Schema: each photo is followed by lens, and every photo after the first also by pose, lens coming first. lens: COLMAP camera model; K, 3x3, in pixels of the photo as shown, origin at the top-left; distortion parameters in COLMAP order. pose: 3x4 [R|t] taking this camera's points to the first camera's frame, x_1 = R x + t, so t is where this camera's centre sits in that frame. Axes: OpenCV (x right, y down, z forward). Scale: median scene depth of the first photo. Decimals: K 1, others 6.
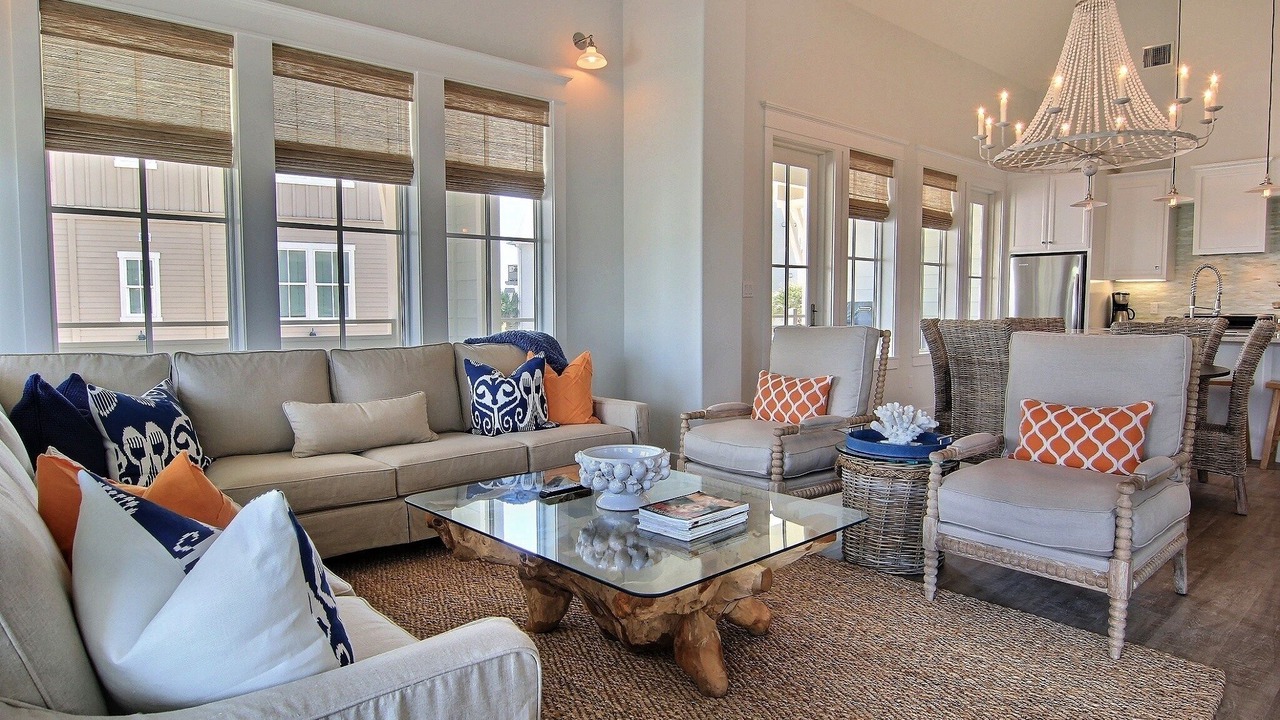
lens RADIAL K [[775.9, 0, 640.0], [0, 775.9, 360.0], [0, 0, 1]] dist [-0.015947, -0.001355]
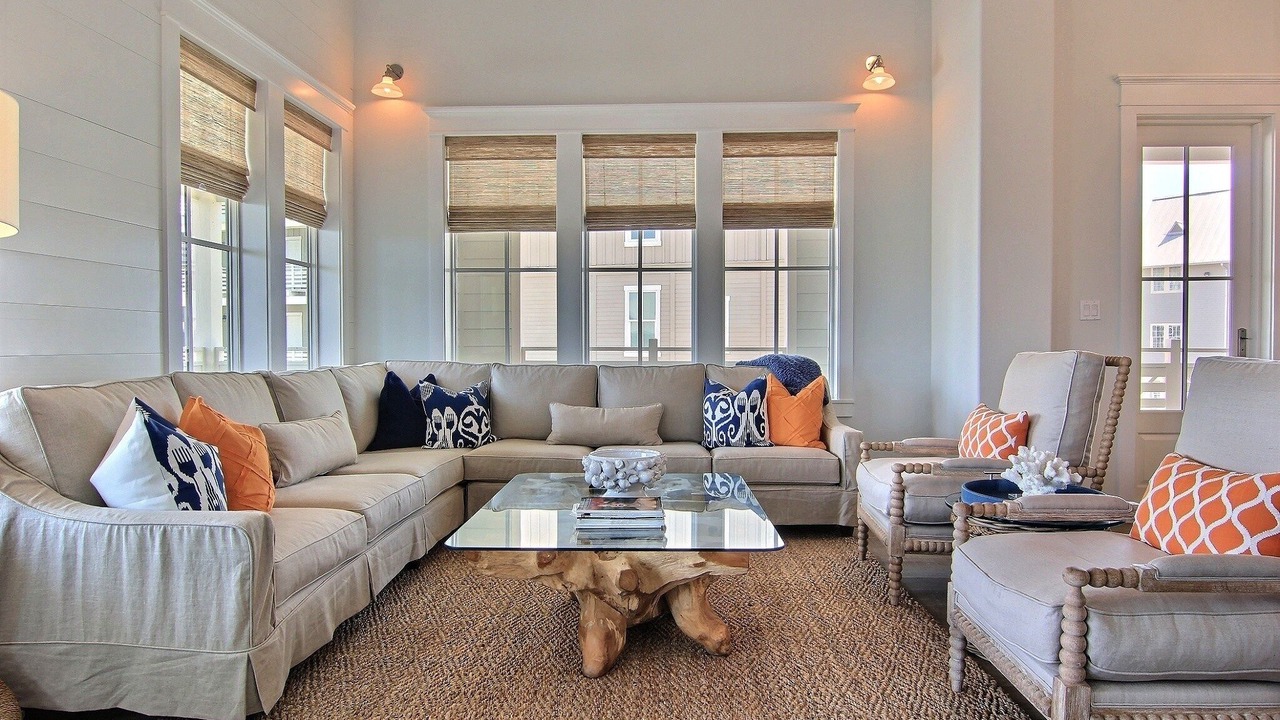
lens RADIAL K [[775.9, 0, 640.0], [0, 775.9, 360.0], [0, 0, 1]] dist [-0.015947, -0.001355]
pose [[0.699081, 0.016307, -0.714857, 0.526498], [-0.050546, 0.998366, -0.026657, 0.007515], [0.713254, 0.054768, 0.698763, 0.148476]]
